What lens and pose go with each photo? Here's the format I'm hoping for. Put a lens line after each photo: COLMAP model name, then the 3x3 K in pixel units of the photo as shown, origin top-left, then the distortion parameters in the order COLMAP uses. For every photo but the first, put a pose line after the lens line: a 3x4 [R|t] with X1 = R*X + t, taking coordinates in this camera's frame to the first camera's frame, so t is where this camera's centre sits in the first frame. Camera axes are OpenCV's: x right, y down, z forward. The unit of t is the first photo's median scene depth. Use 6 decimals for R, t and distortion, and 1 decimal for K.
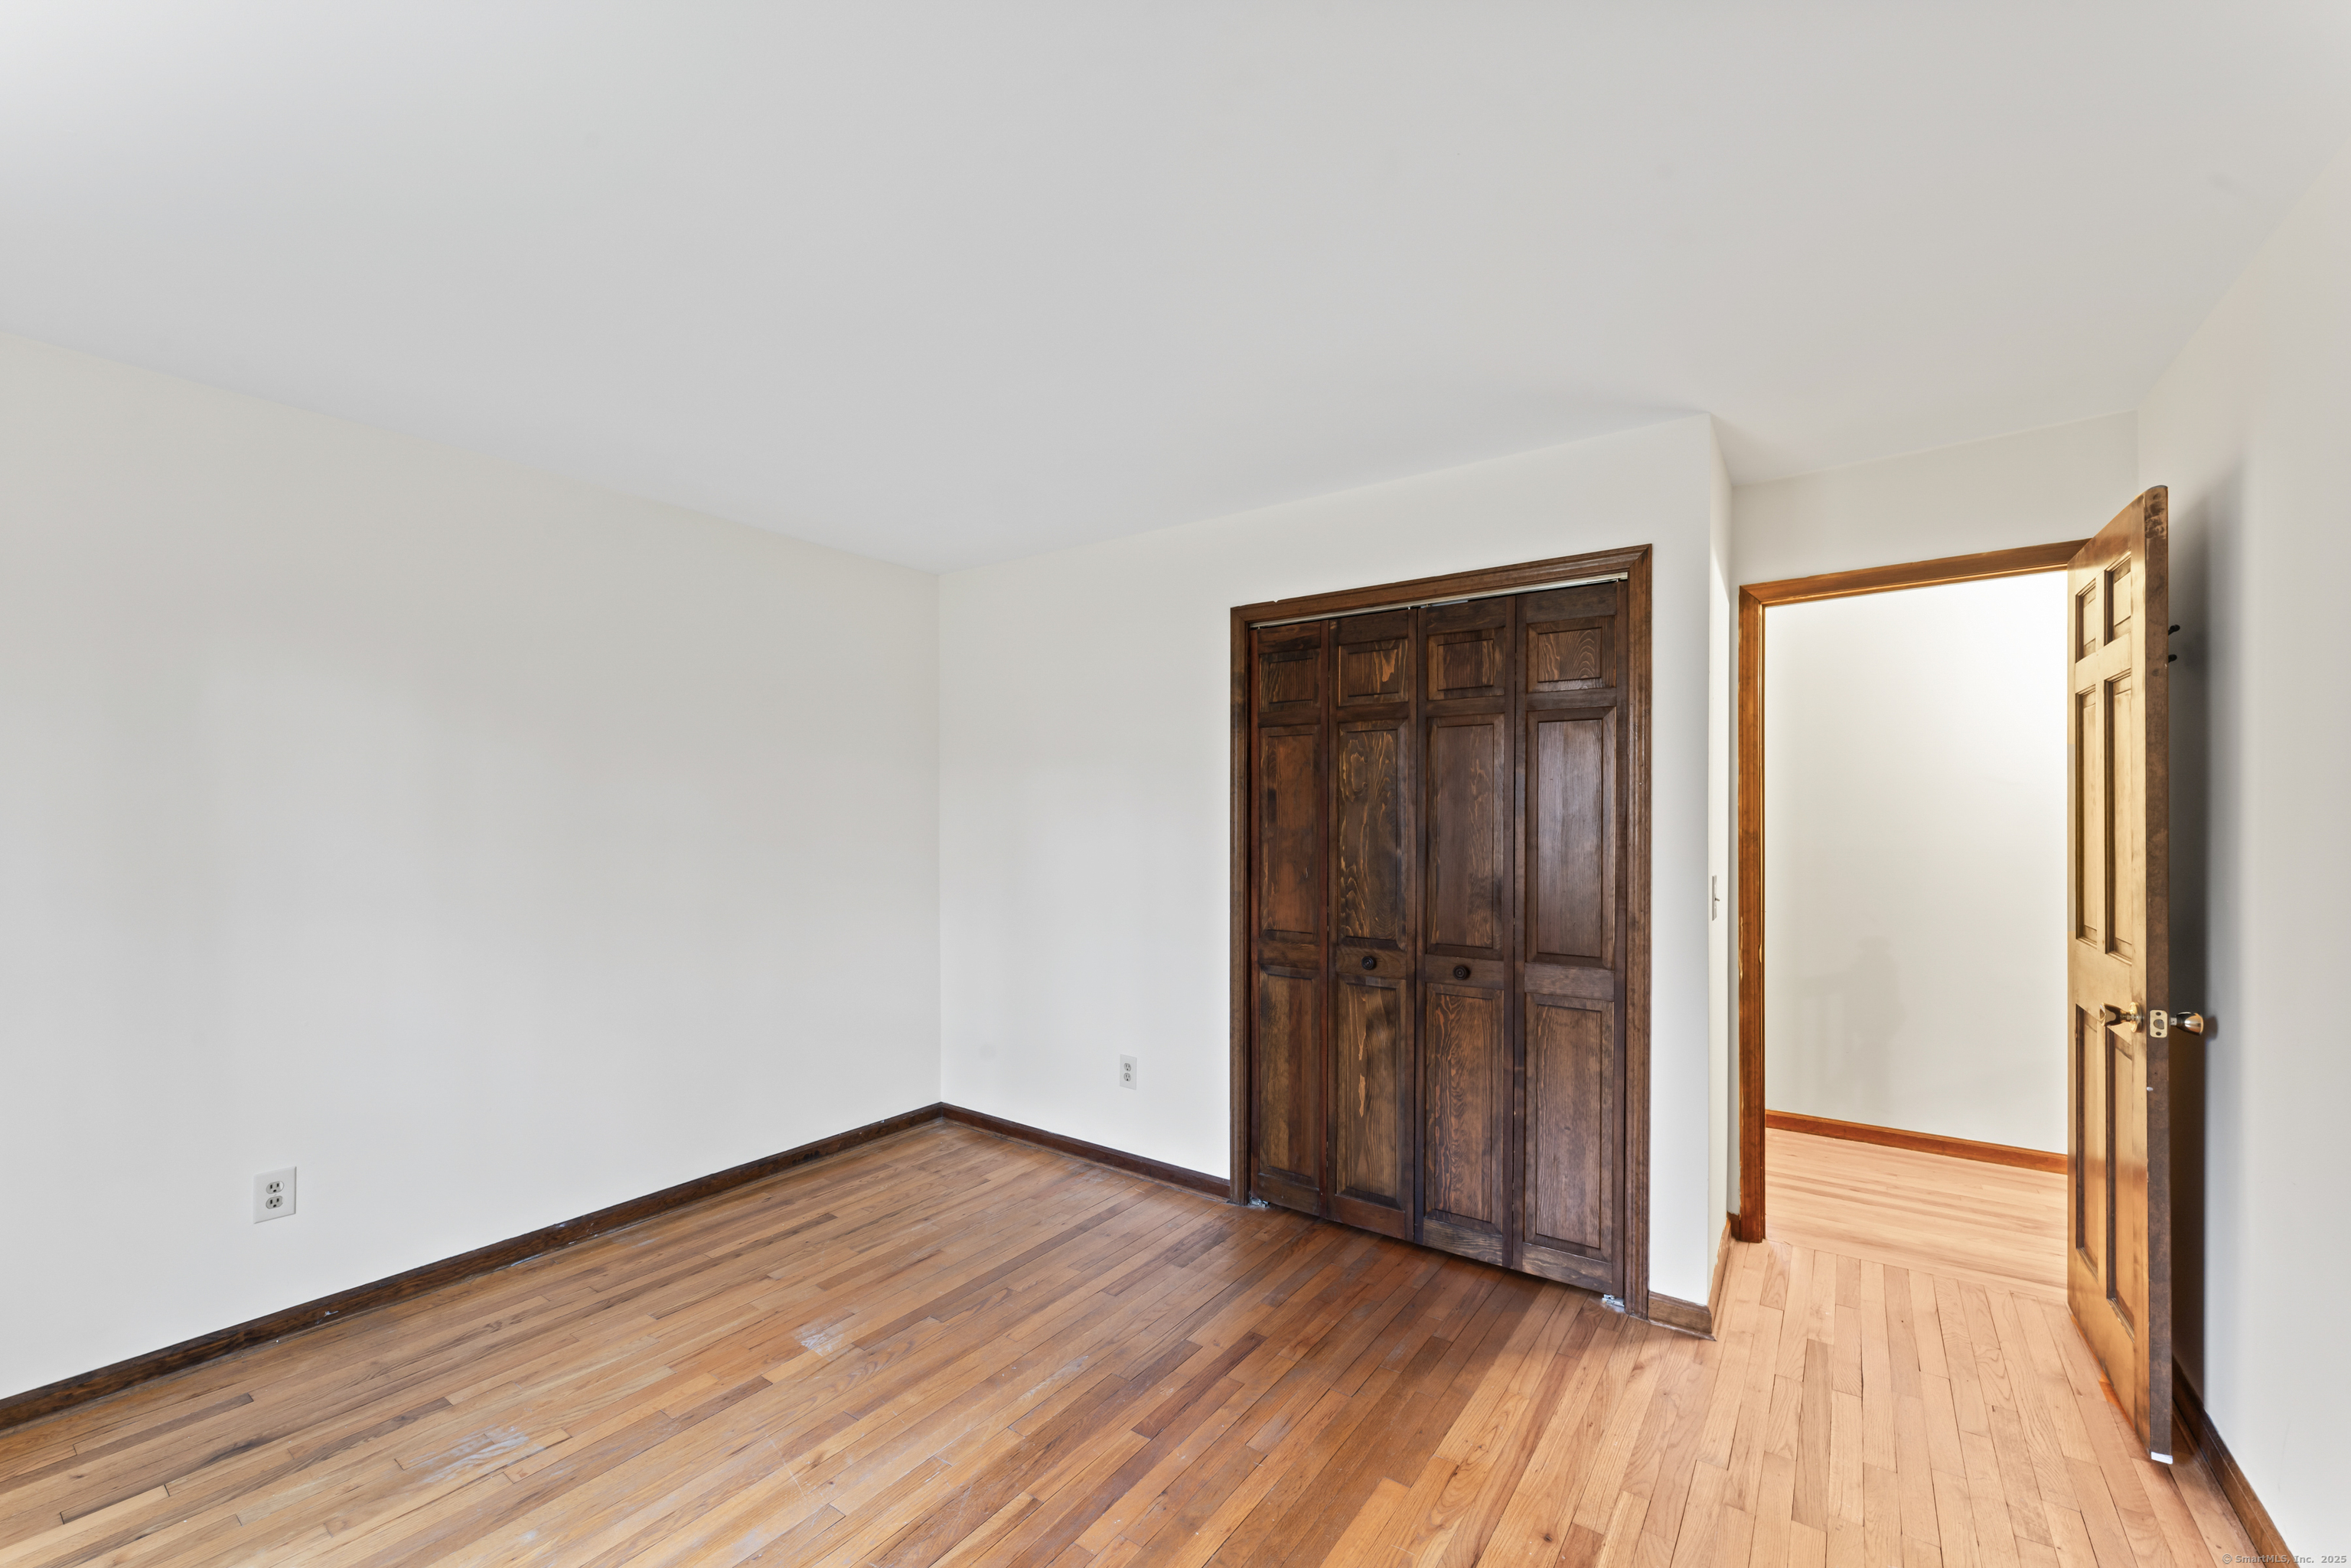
lens RADIAL K [[939.3, 0, 1174.8], [0, 939.3, 802.0], [0, 0, 1]] dist [0.001972, -0.000710]
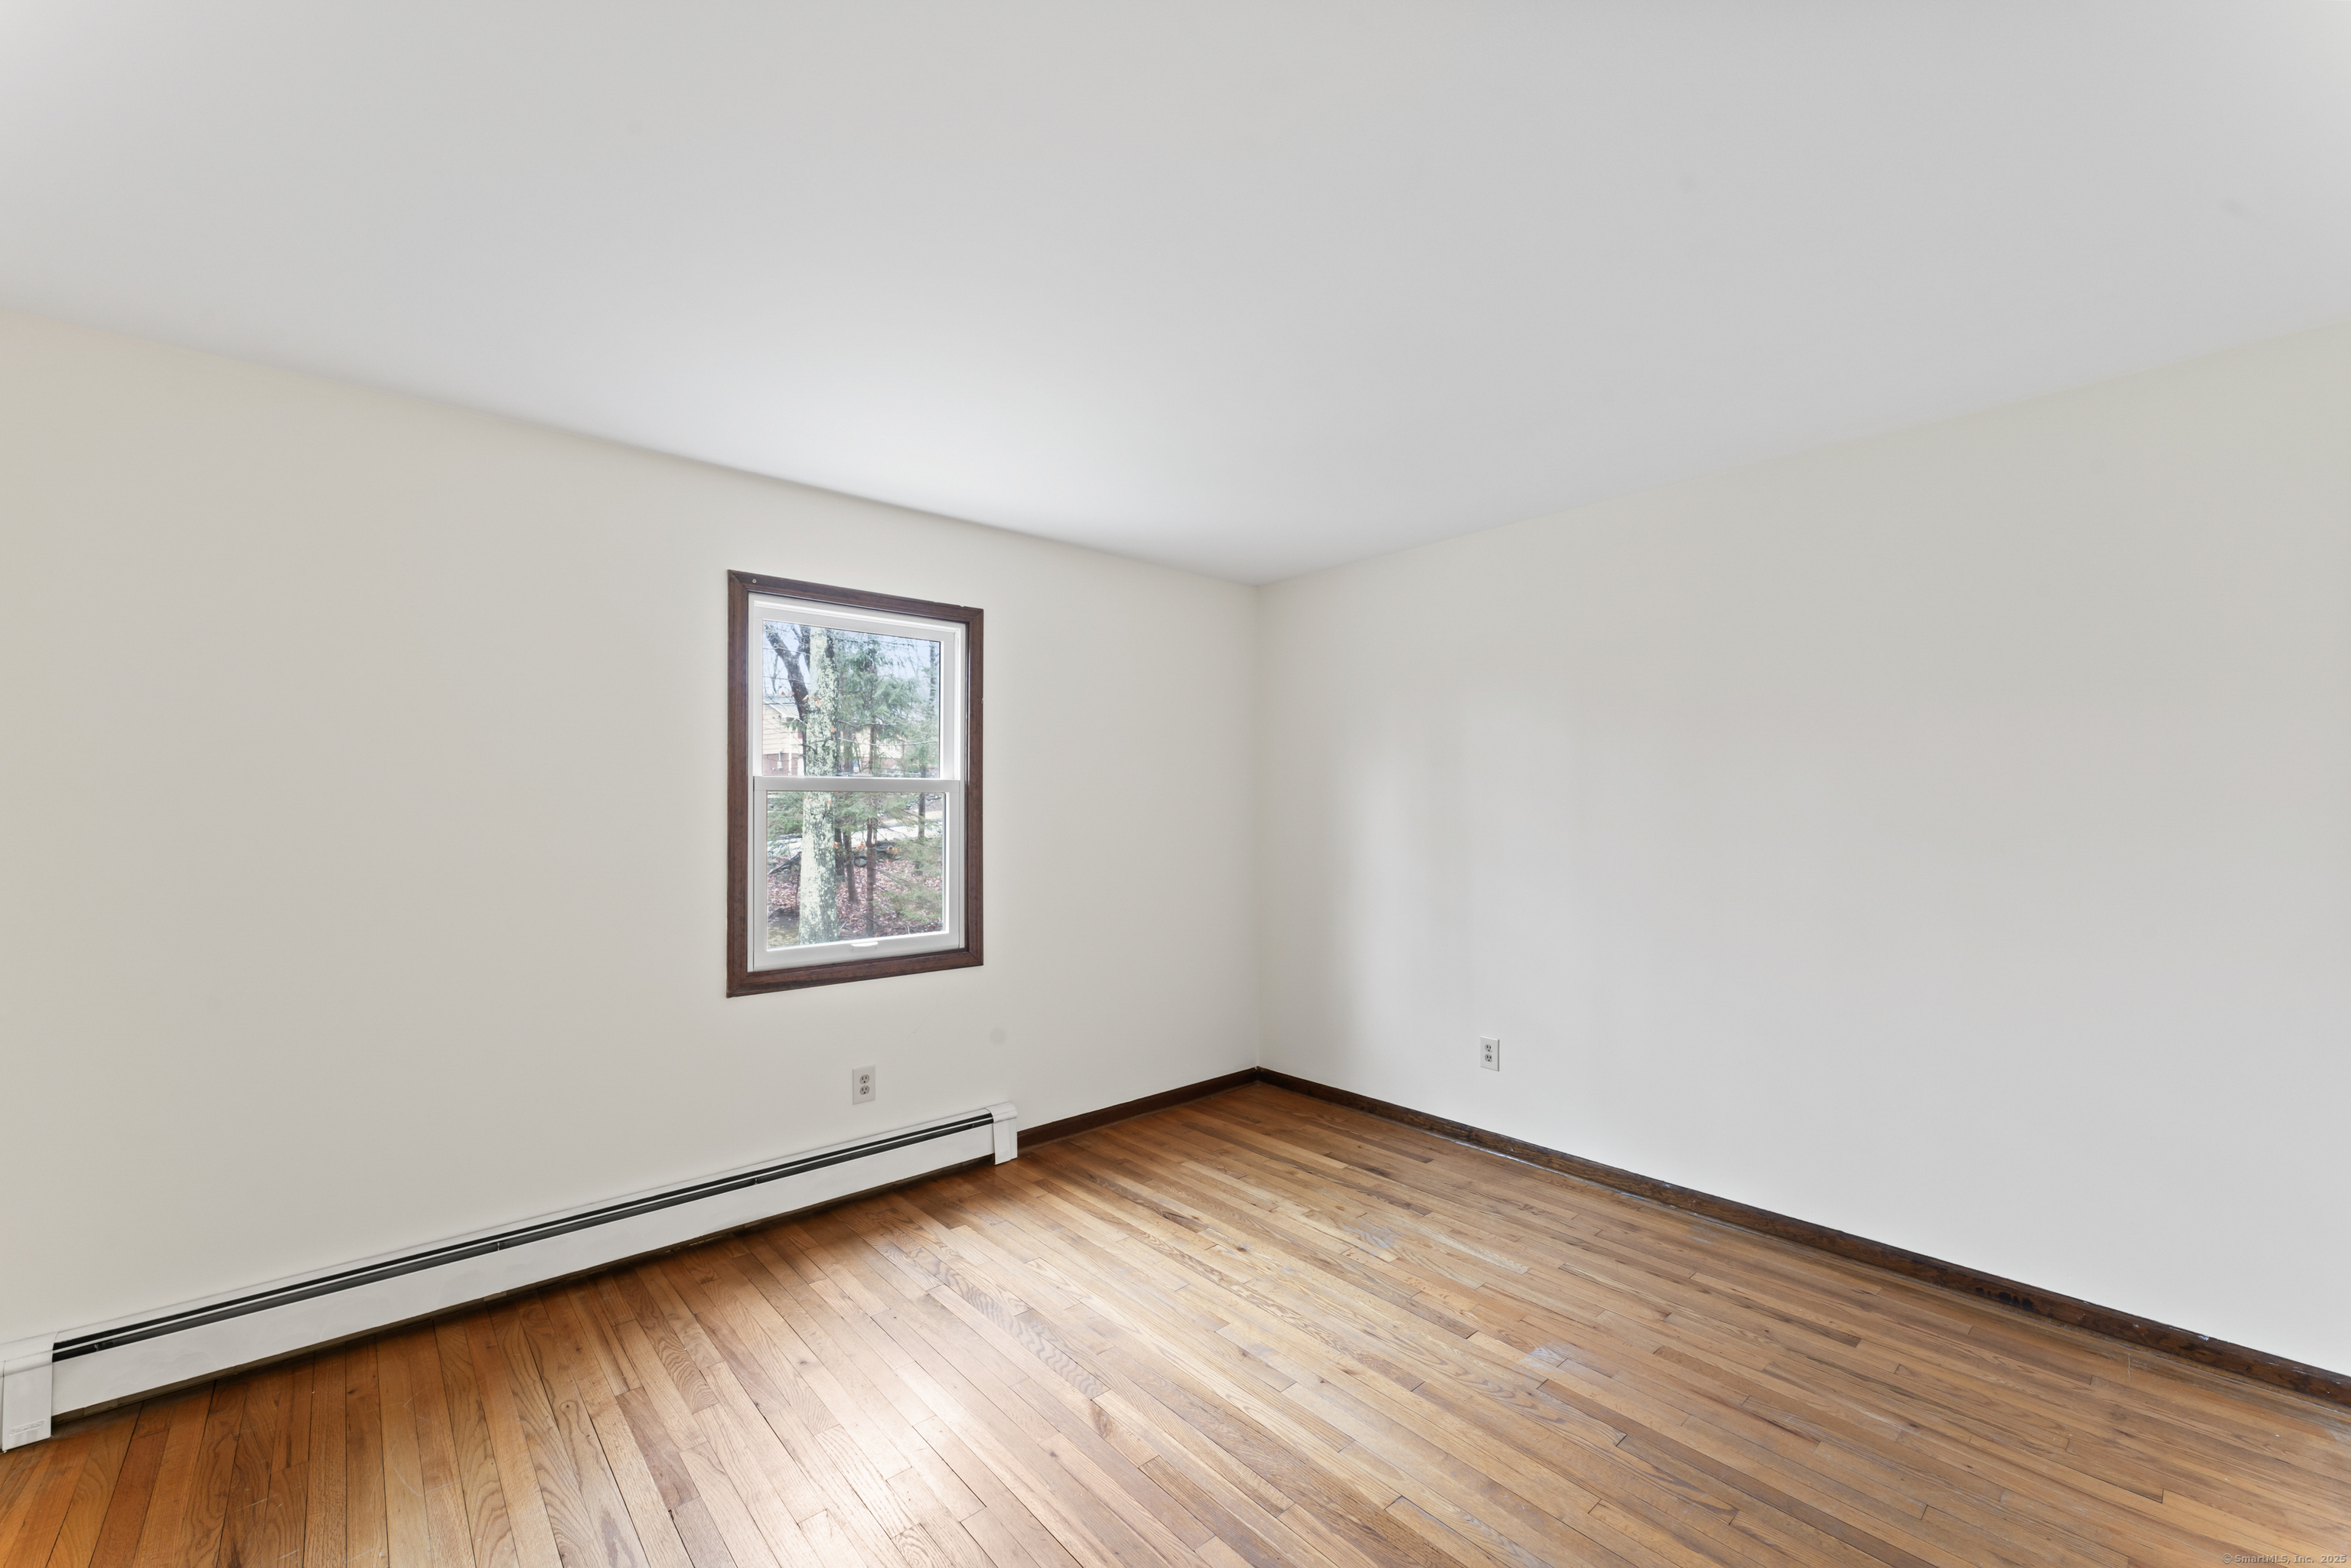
lens RADIAL K [[939.3, 0, 1188.2], [0, 939.3, 793.9], [0, 0, 1]] dist [0.001972, -0.000710]
pose [[-0.198154, -0.001684, -0.980169, 0.530264], [0.011933, 0.999920, -0.004130, 0.001887], [0.980098, -0.012515, -0.198118, 0.711799]]
